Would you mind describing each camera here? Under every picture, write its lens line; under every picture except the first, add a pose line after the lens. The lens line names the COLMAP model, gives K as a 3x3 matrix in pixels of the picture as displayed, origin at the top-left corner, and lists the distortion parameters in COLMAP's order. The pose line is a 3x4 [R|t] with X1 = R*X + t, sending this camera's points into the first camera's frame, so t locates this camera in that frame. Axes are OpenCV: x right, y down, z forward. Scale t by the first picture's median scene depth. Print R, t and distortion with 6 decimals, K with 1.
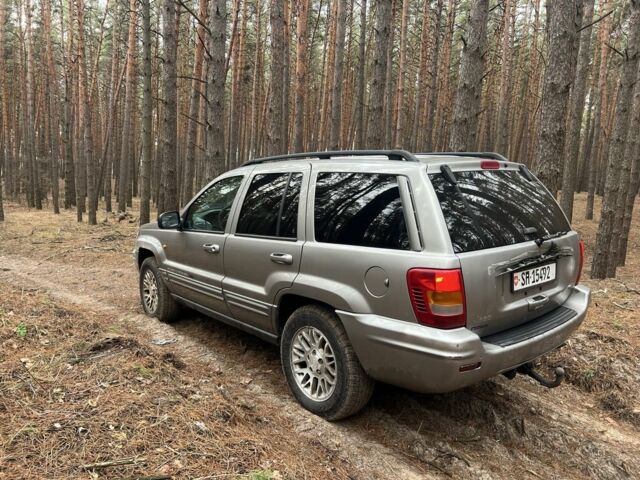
lens RADIAL K [[484.4, 0, 323.0], [0, 484.4, 228.4], [0, 0, 1]] dist [-0.001028, -0.001888]
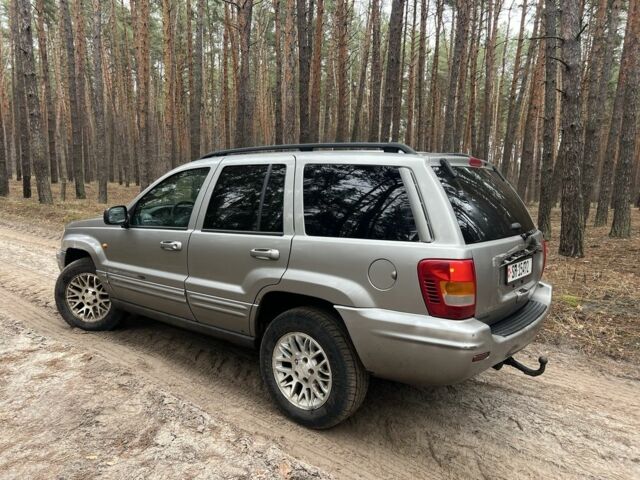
lens RADIAL K [[484.4, 0, 323.0], [0, 484.4, 228.4], [0, 0, 1]] dist [-0.001028, -0.001888]
pose [[0.977185, 0.014244, 0.211911, -0.198222], [-0.009162, 0.999647, -0.024947, 0.039442], [-0.212192, 0.022437, 0.976970, 0.065553]]
